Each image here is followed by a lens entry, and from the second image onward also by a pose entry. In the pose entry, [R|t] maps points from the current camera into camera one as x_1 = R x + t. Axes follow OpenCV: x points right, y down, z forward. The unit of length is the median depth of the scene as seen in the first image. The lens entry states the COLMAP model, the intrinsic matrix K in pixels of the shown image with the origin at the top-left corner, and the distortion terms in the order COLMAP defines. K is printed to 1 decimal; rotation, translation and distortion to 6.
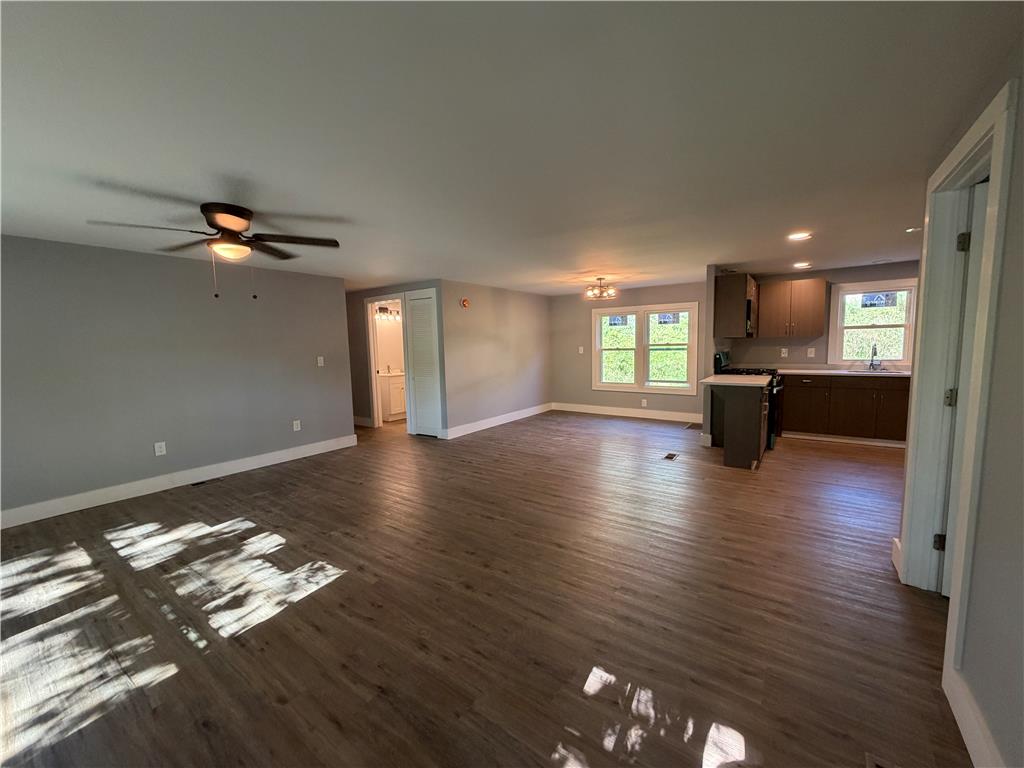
lens RADIAL K [[407.3, 0, 508.7], [0, 407.3, 384.5], [0, 0, 1]] dist [-0.001496, 0.000611]
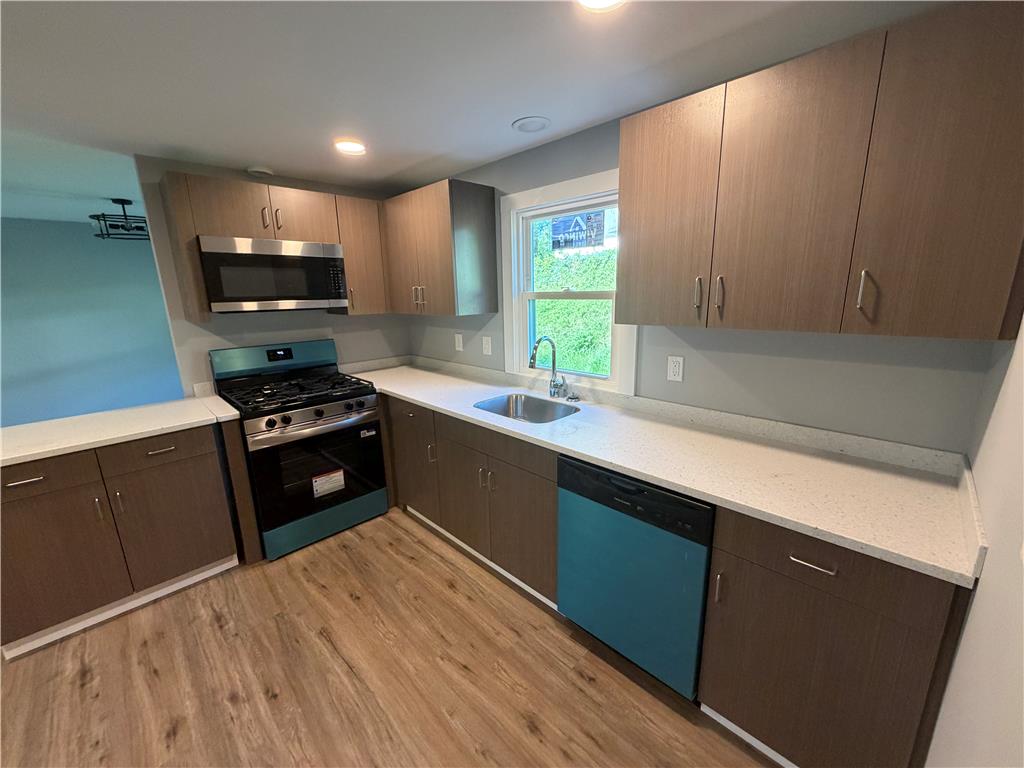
lens RADIAL K [[407.3, 0, 508.7], [0, 407.3, 384.5], [0, 0, 1]] dist [-0.001496, 0.000611]
pose [[0.985632, 0.040305, -0.164026, 0.884231], [-0.017529, 0.990277, 0.138000, -0.104100], [0.167994, -0.133142, 0.976756, 0.542322]]
